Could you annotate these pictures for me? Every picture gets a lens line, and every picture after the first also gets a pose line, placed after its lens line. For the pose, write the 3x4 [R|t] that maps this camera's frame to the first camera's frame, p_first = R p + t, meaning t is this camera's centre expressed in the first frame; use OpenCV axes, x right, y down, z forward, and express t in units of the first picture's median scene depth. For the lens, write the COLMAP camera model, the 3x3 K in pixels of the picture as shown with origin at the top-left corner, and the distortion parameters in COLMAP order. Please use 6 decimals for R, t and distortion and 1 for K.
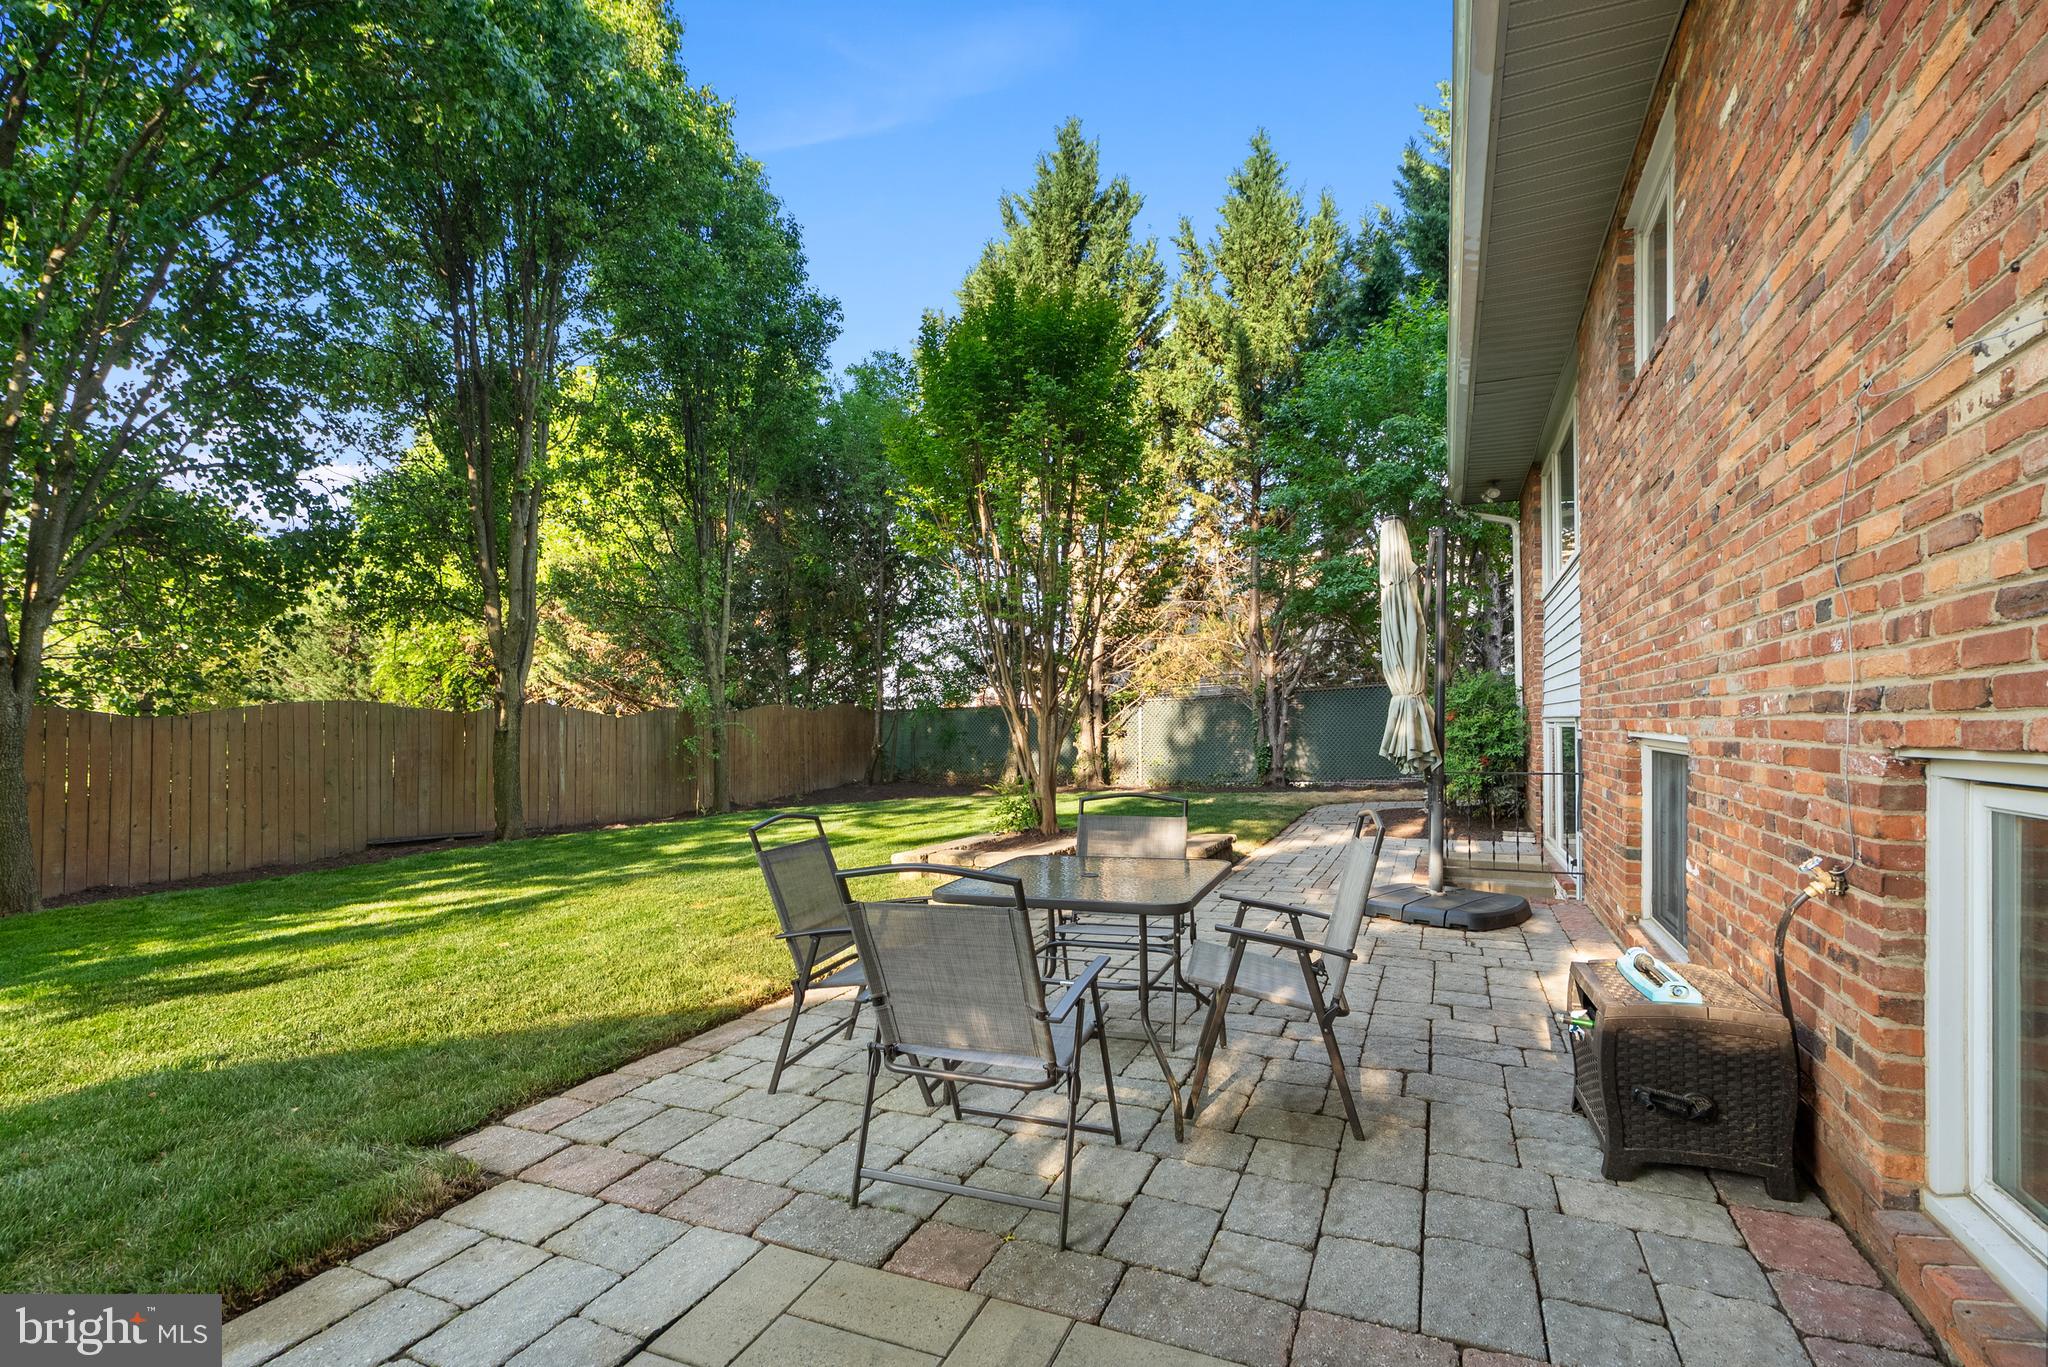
lens RADIAL K [[945.0, 0, 1023.0], [0, 945.0, 718.1], [0, 0, 1]] dist [0.000693, 0.000187]
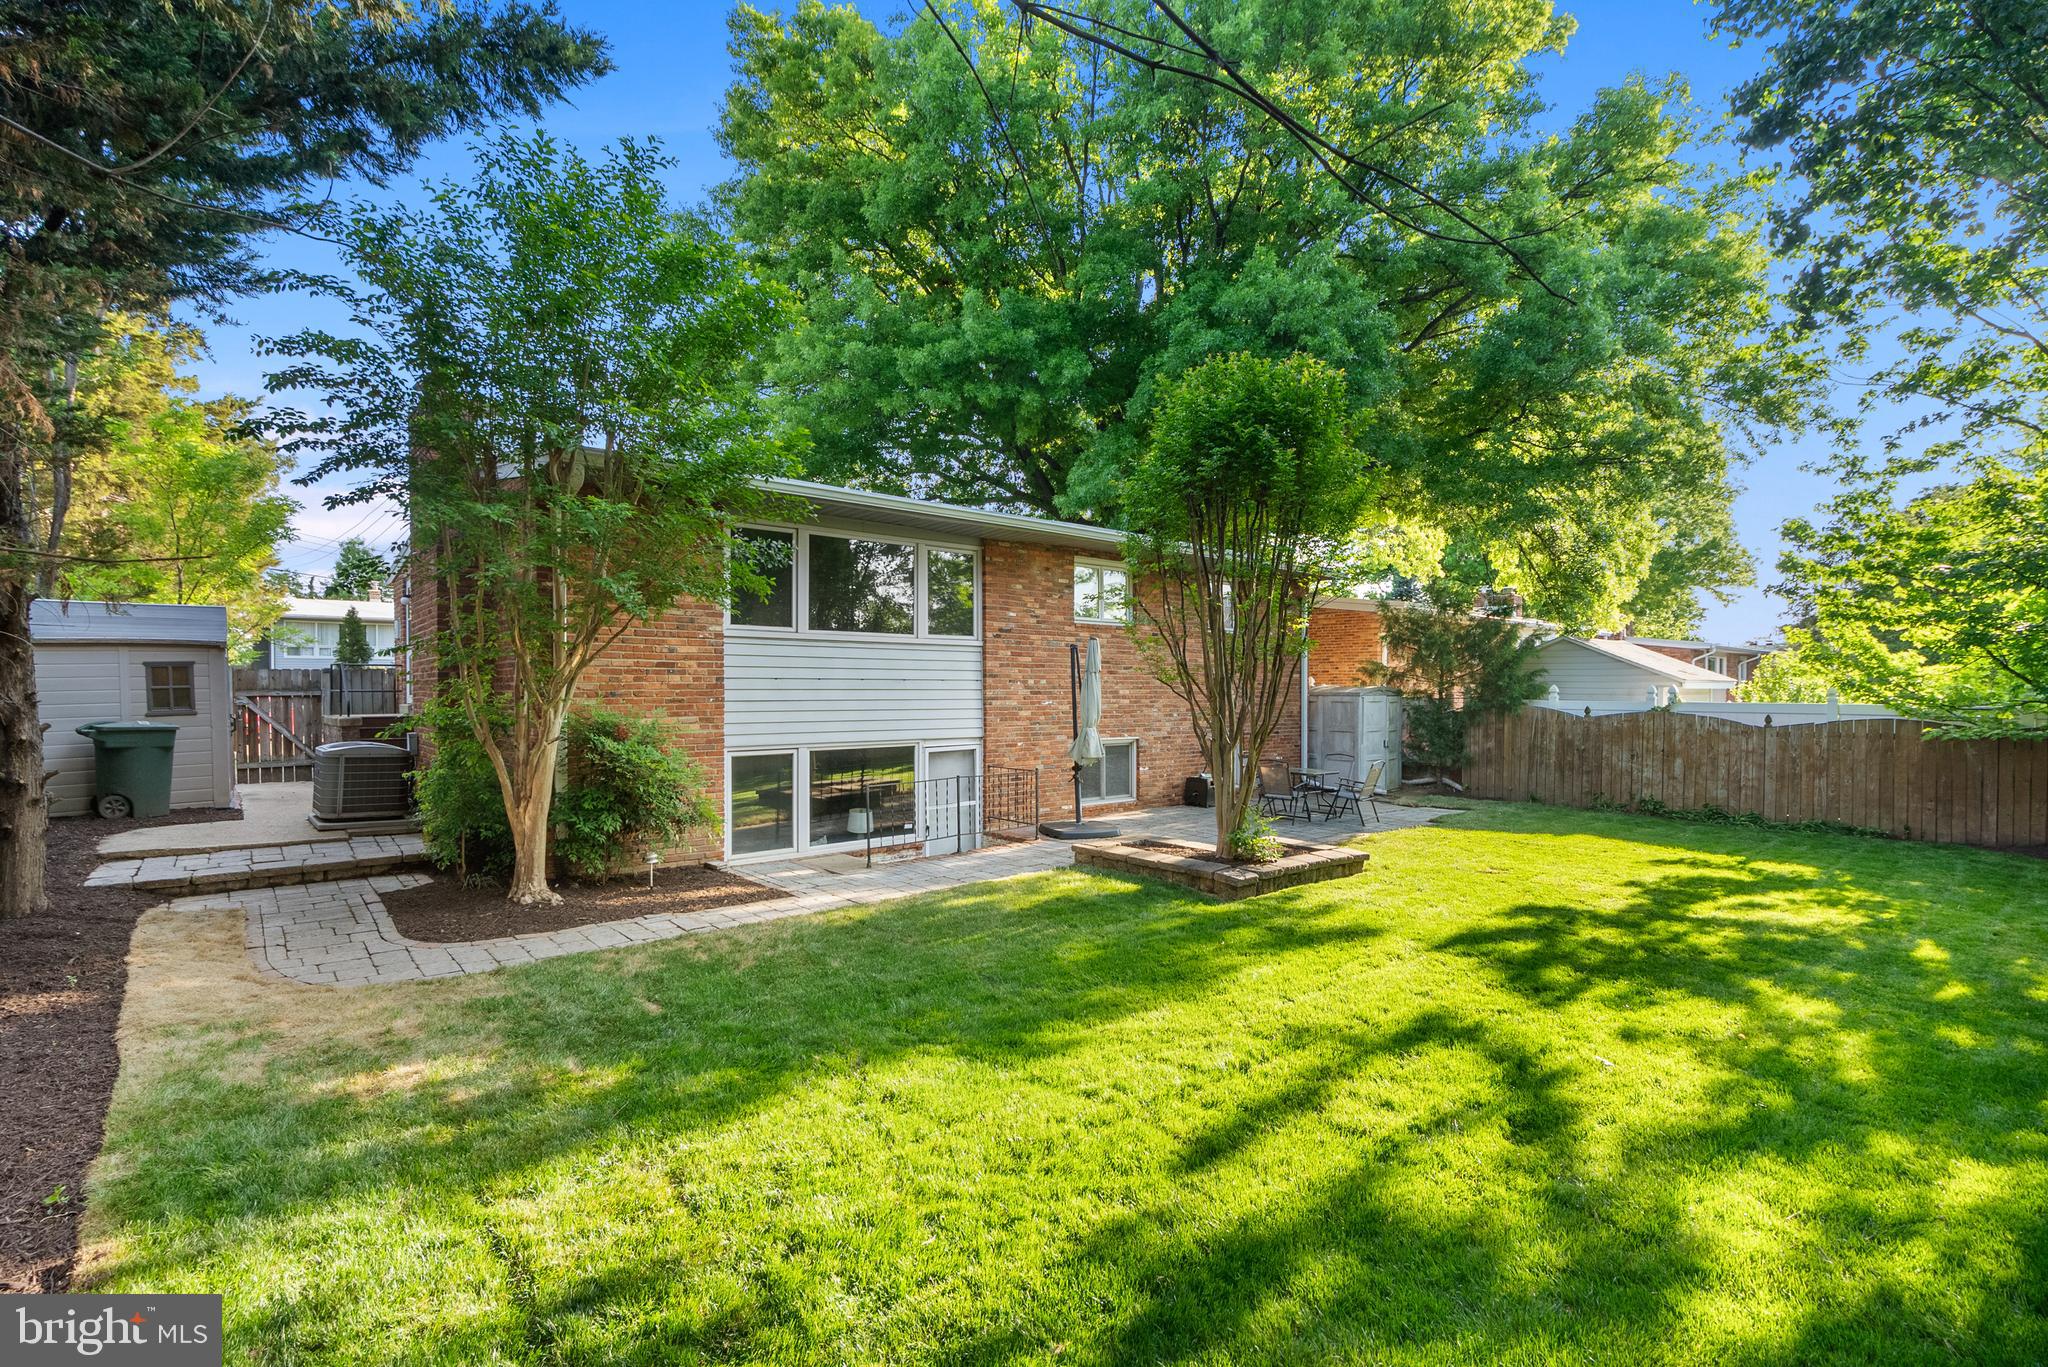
lens RADIAL K [[935.7, 0, 1021.1], [0, 935.7, 692.2], [0, 0, 1]] dist [0.010197, 0.000367]
pose [[-0.911021, 0.005872, 0.412318, -0.282794], [0.002879, 0.999965, -0.007878, -0.084026], [-0.412349, -0.005990, -0.911006, 2.893944]]
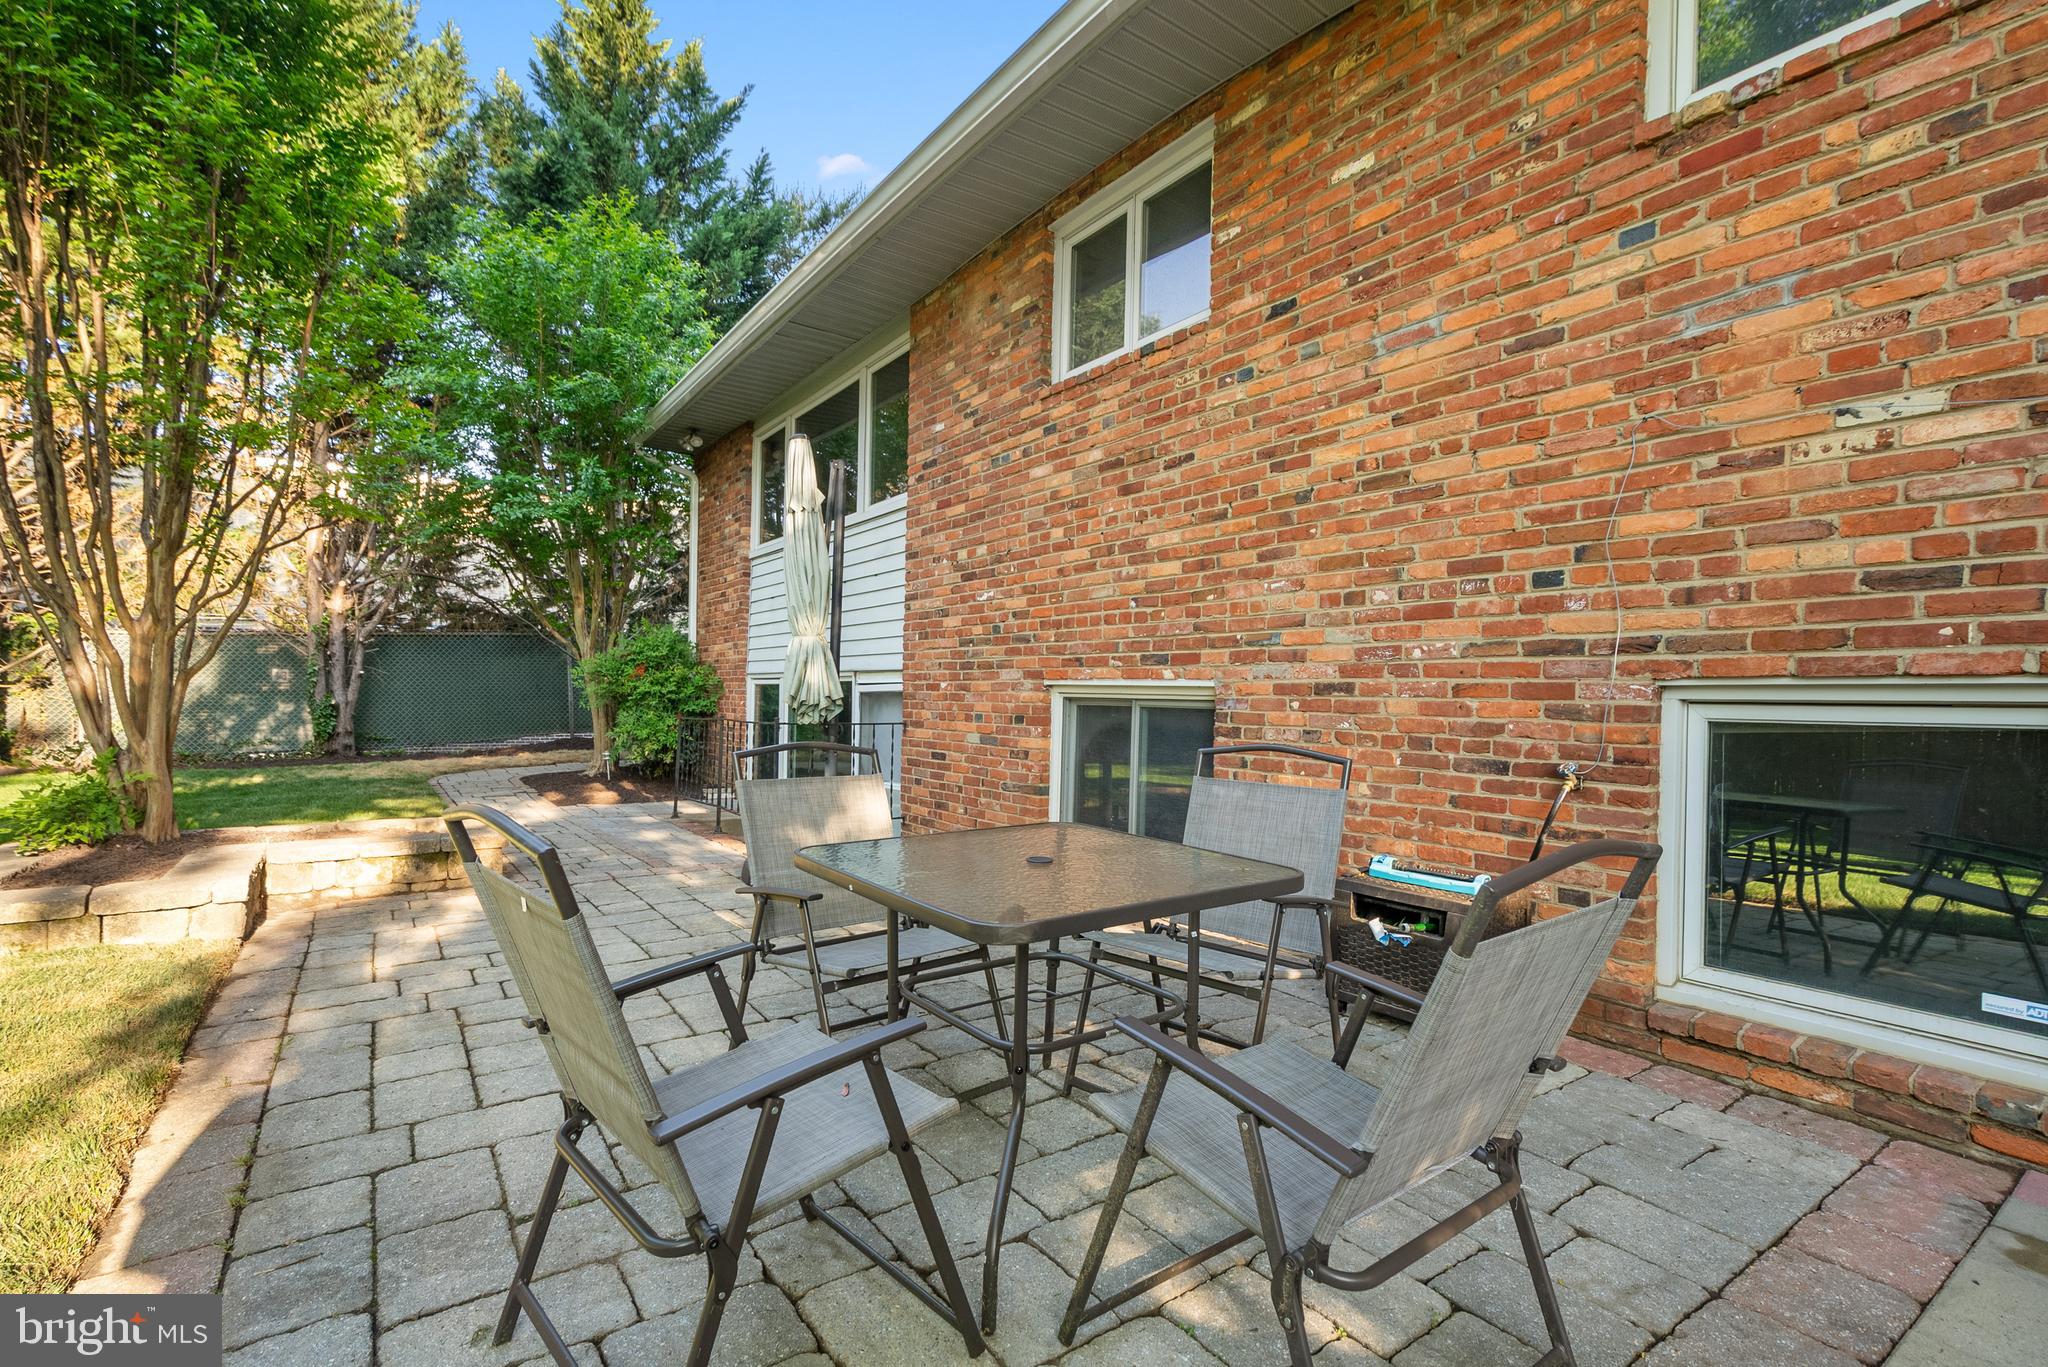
lens RADIAL K [[943.0, 0, 1012.5], [0, 943.0, 693.1], [0, 0, 1]] dist [-0.000755, 0.001759]
pose [[0.522592, 0.017608, 0.852401, -0.262260], [-0.026015, 0.999650, -0.004700, 0.028074], [-0.852186, -0.019719, 0.522867, 0.361859]]
